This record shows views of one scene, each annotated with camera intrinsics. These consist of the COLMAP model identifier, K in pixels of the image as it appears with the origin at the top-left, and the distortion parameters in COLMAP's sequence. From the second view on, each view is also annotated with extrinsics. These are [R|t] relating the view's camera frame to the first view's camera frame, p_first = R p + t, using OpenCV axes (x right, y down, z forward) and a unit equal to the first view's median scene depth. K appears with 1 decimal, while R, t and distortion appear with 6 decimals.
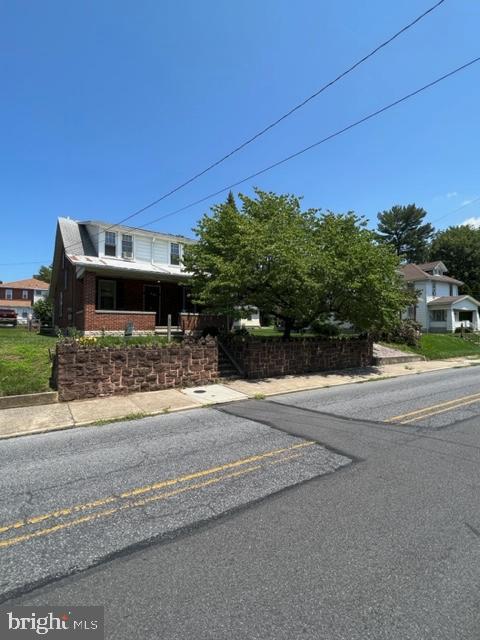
lens RADIAL K [[309.0, 0, 238.2], [0, 309.0, 321.5], [0, 0, 1]] dist [-0.001737, -0.000483]
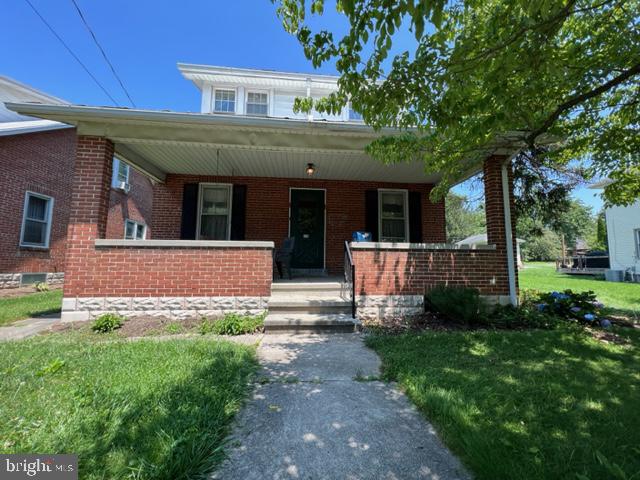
lens RADIAL K [[256.6, 0, 319.0], [0, 256.6, 239.9], [0, 0, 1]] dist [-0.001636, 0.000632]
pose [[0.863541, -0.042973, -0.502444, -0.101905], [0.008114, 0.997418, -0.071361, -0.014414], [0.504213, 0.057546, 0.861660, 0.985485]]
